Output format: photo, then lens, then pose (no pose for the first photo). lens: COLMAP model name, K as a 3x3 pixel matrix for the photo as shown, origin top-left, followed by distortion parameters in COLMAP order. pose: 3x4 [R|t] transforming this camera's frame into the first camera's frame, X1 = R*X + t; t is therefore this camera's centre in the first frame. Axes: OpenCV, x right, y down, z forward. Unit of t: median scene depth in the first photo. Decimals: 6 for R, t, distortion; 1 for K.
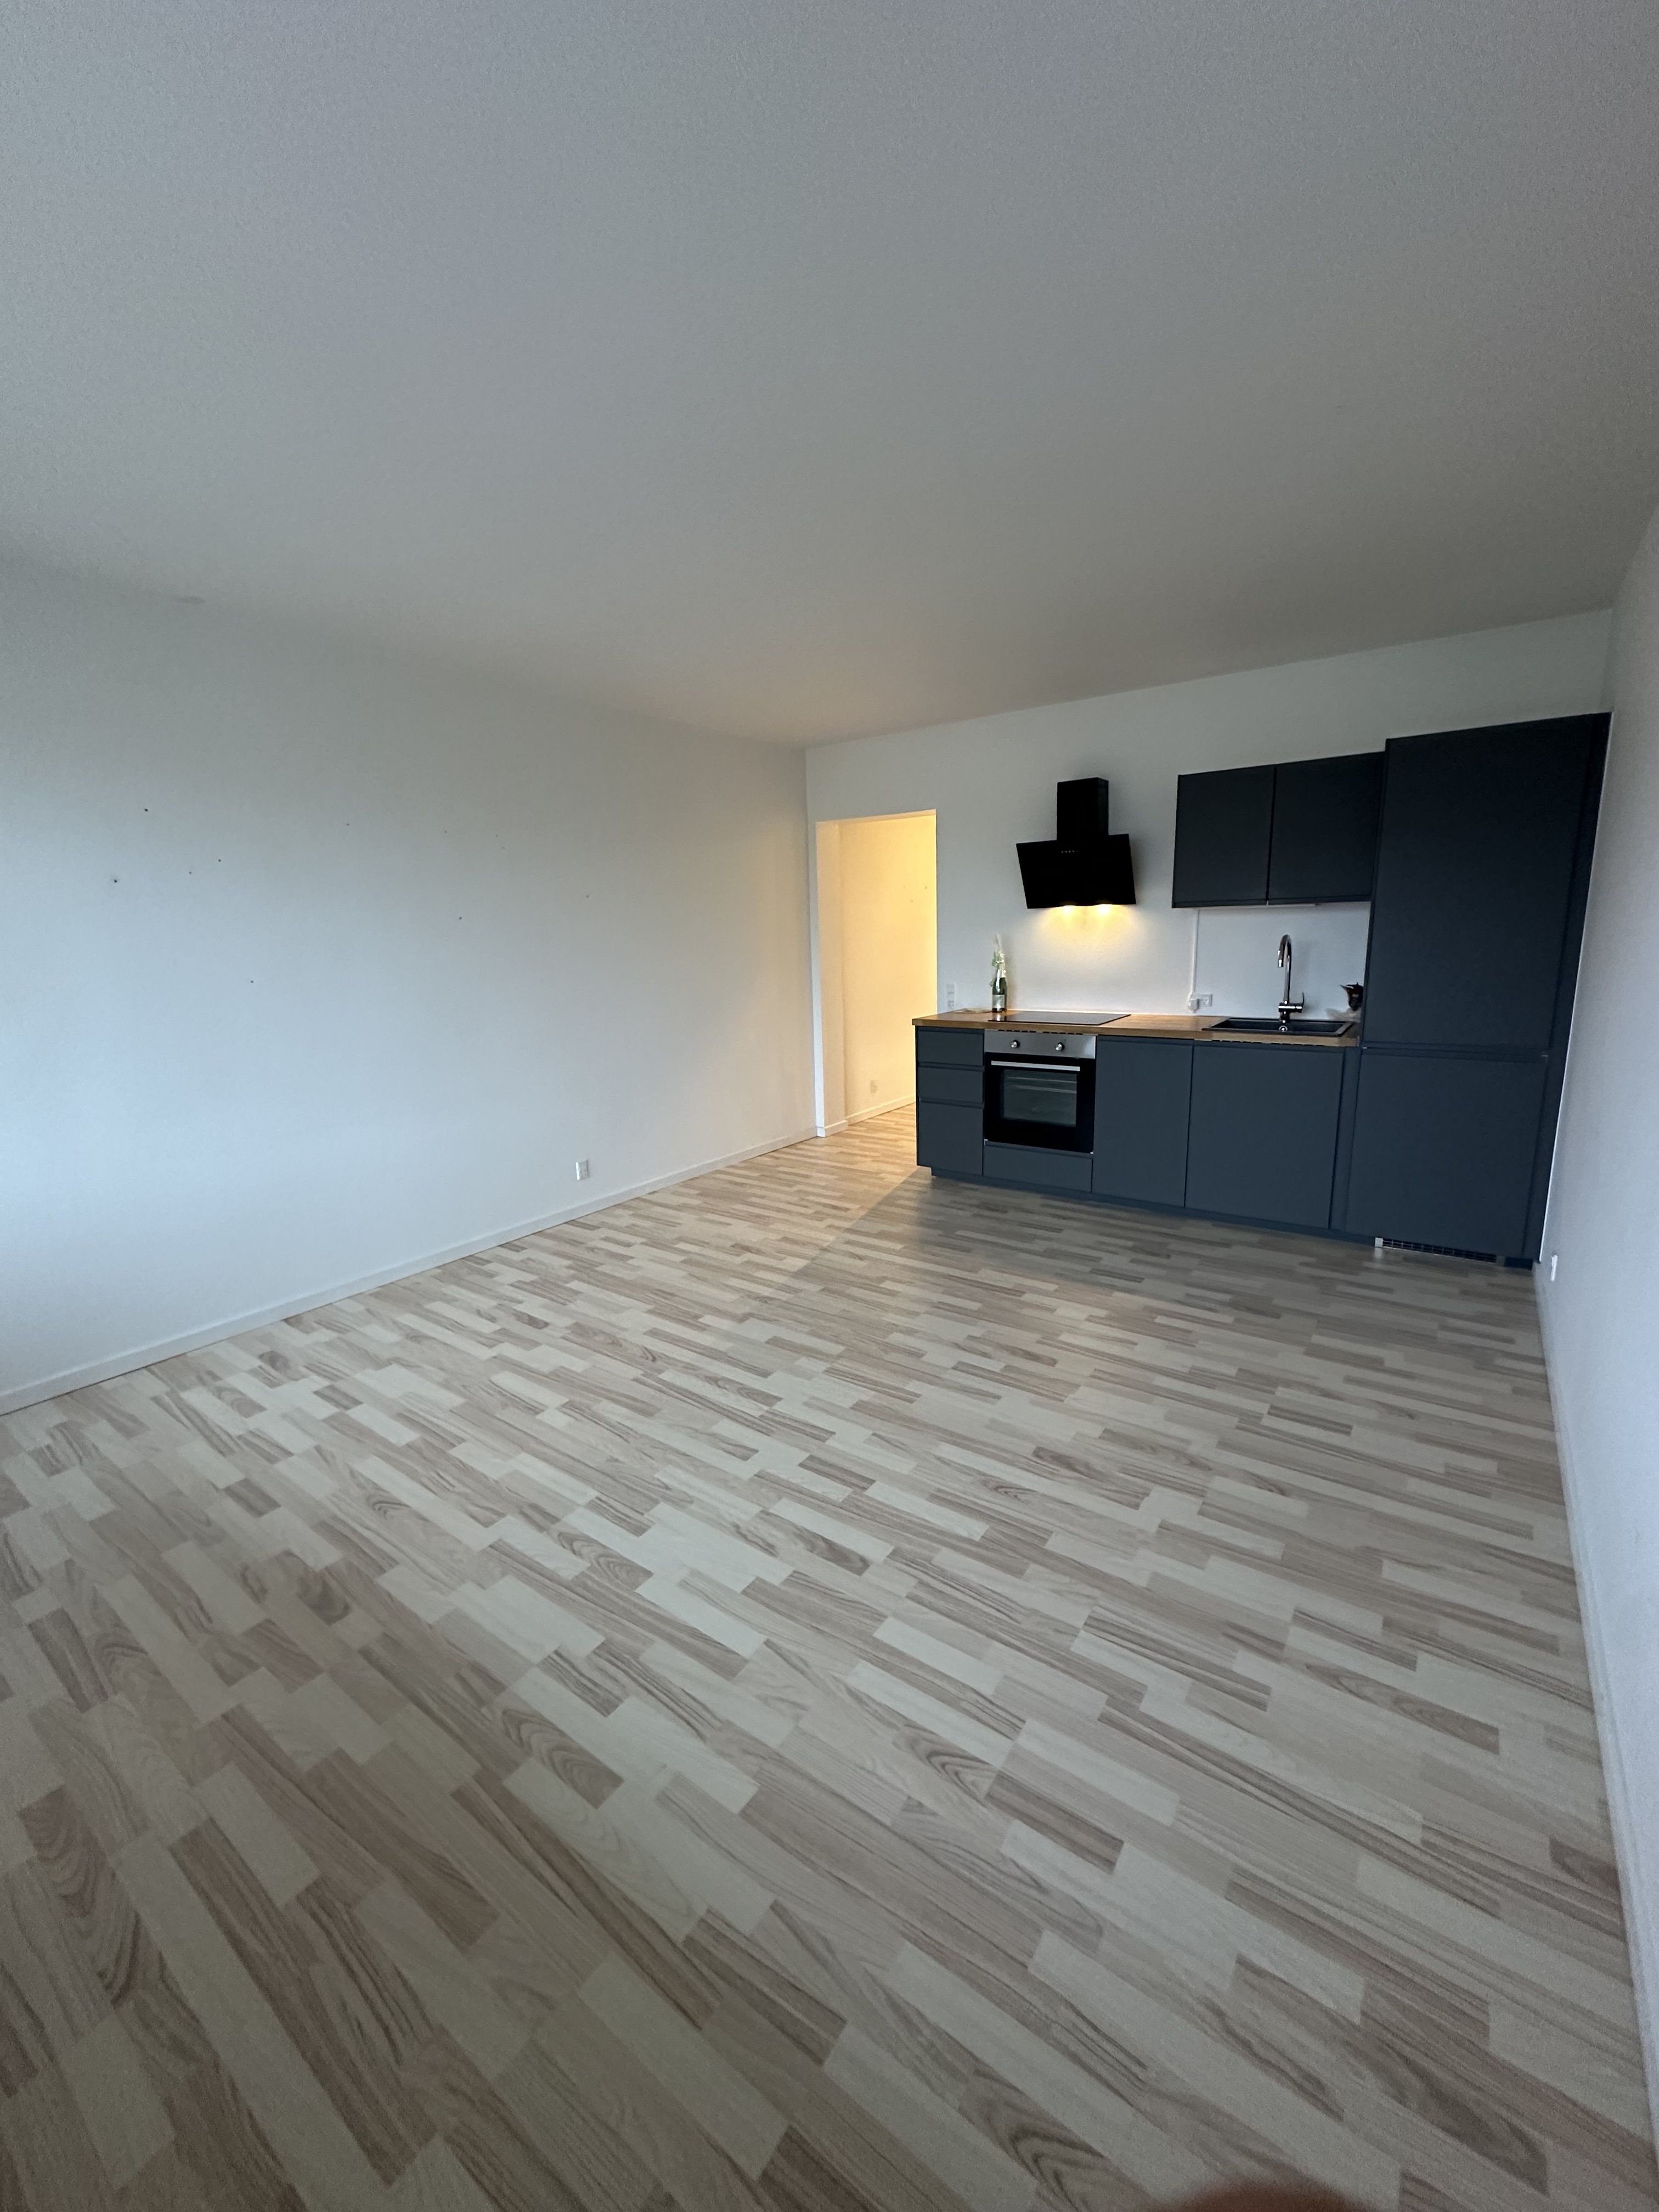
lens RADIAL K [[881.8, 0, 834.7], [0, 881.8, 1103.0], [0, 0, 1]] dist [0.011352, 0.000133]
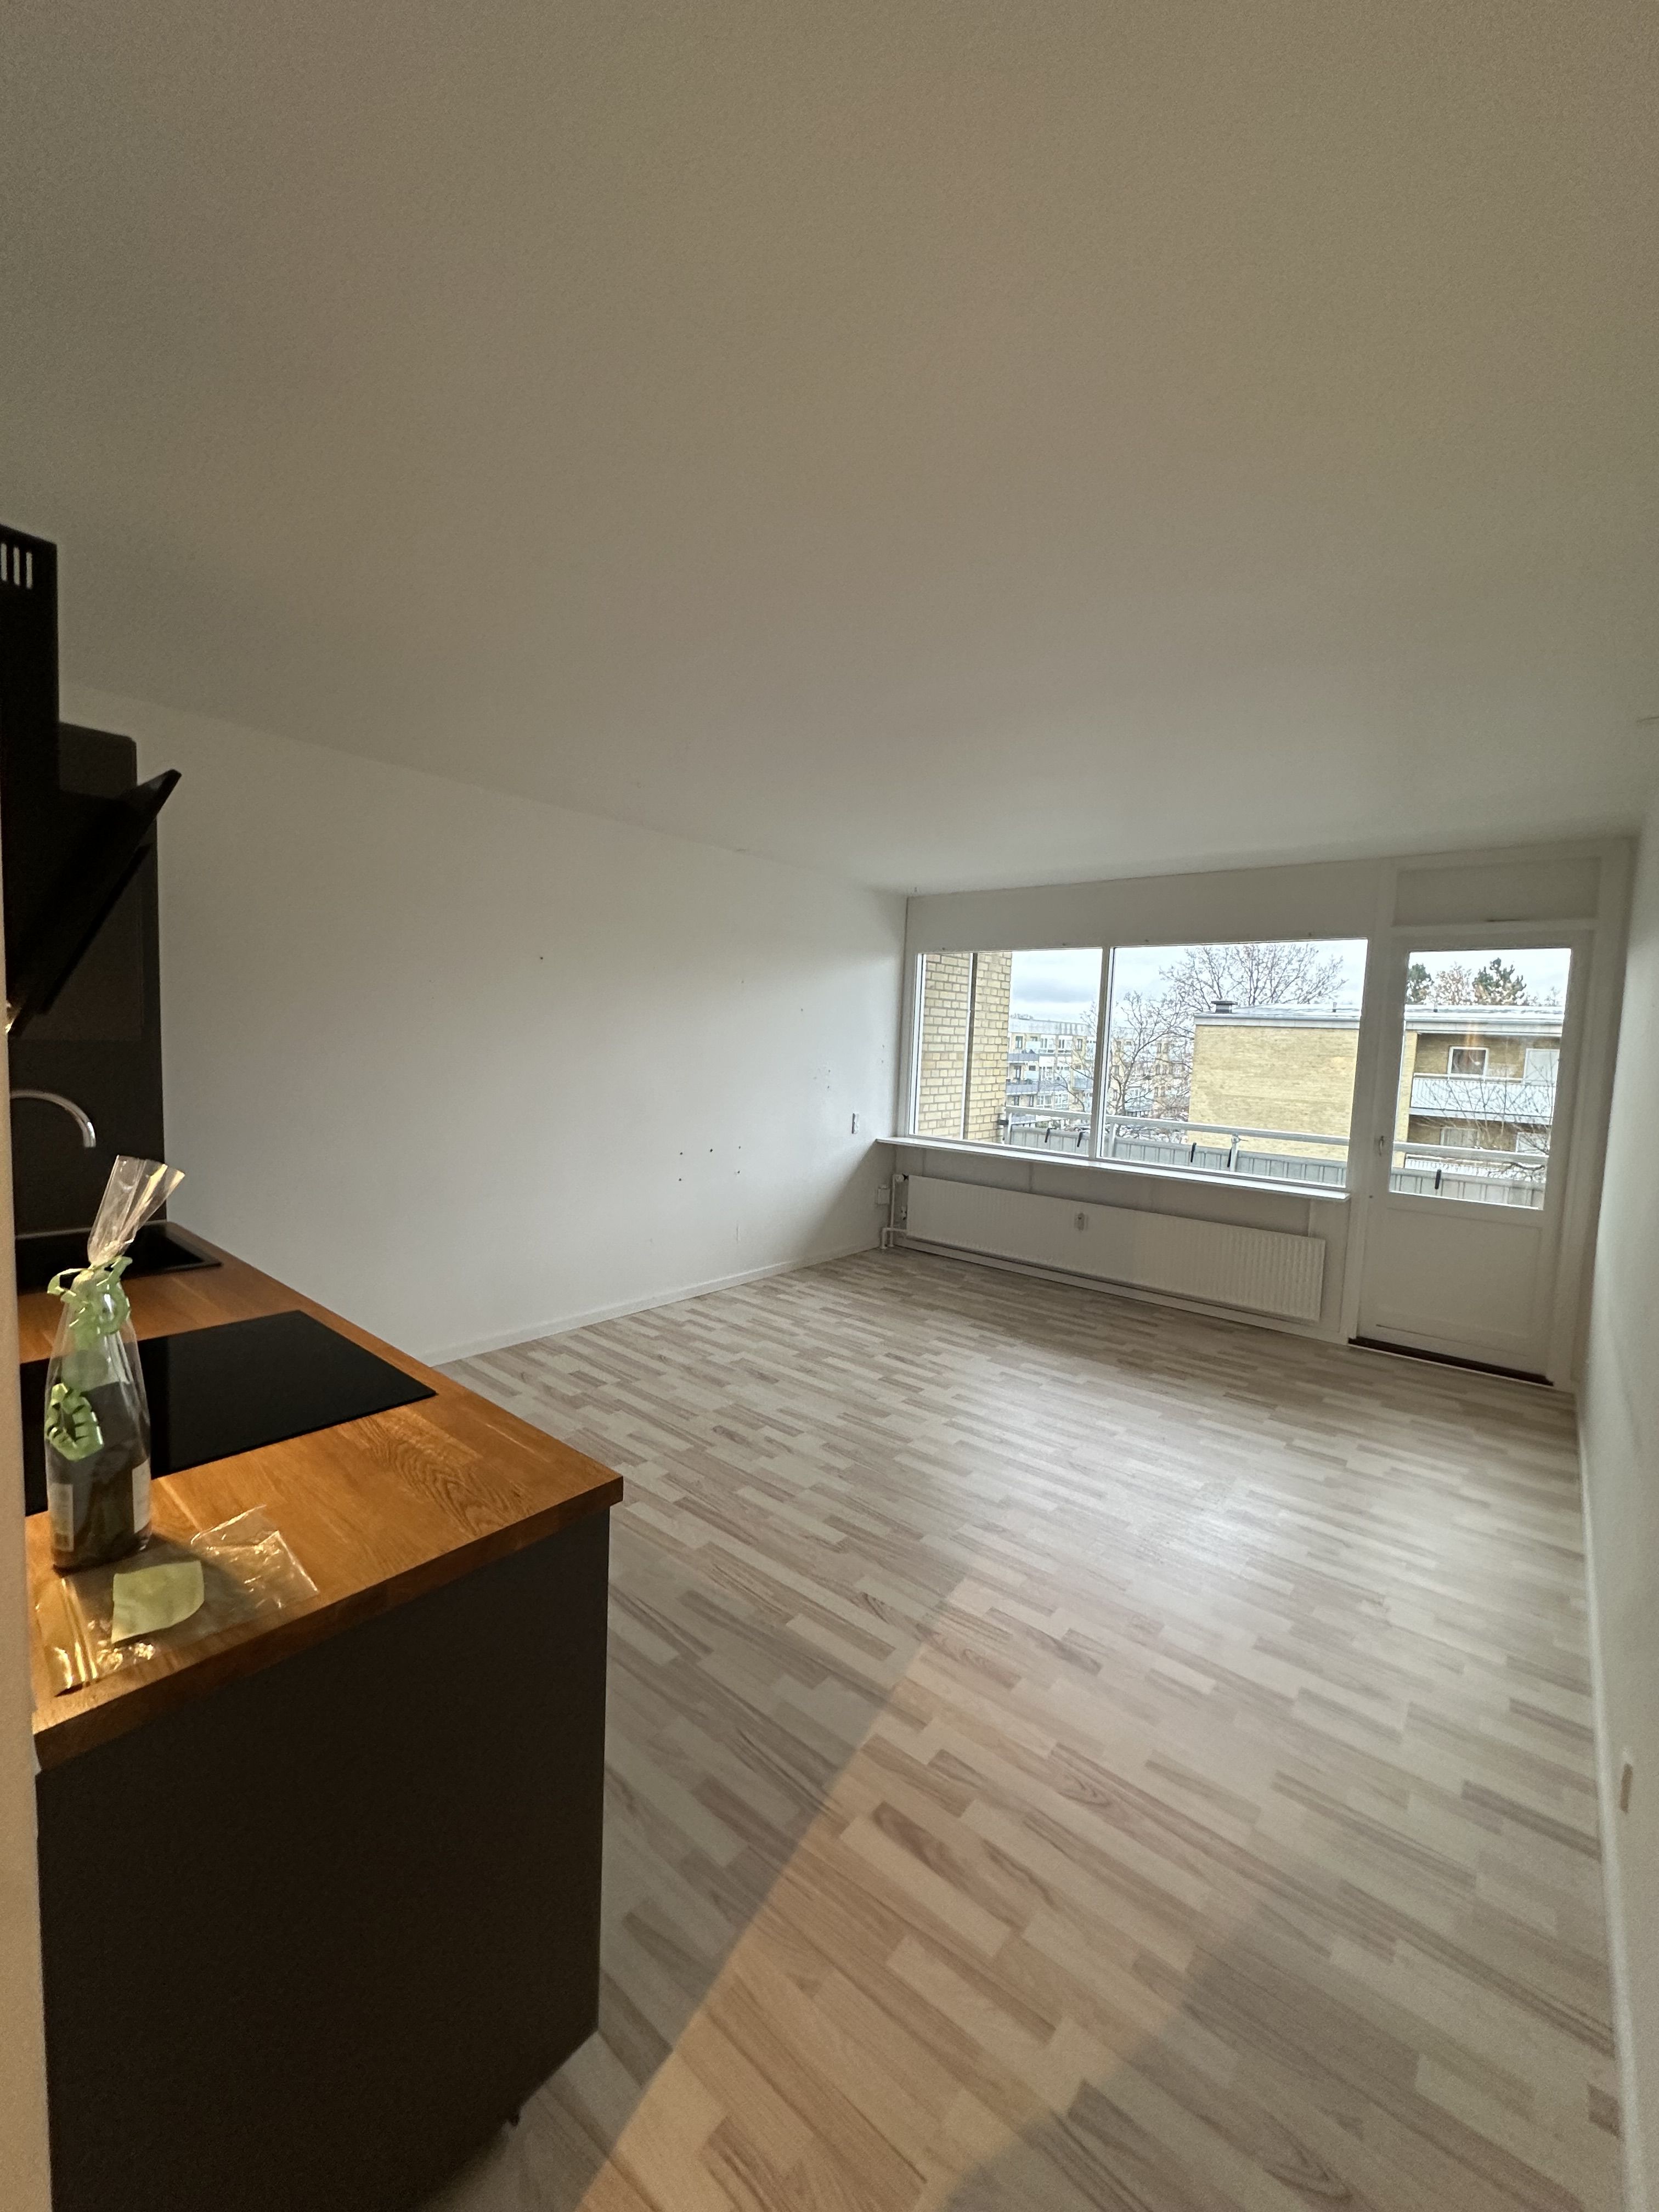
lens RADIAL K [[881.8, 0, 826.2], [0, 881.8, 1116.2], [0, 0, 1]] dist [0.011352, 0.000133]
pose [[-0.996991, -0.020256, 0.074826, 0.026212], [0.002198, 0.957481, 0.288487, -0.516931], [-0.077489, 0.287783, -0.954556, 2.324249]]
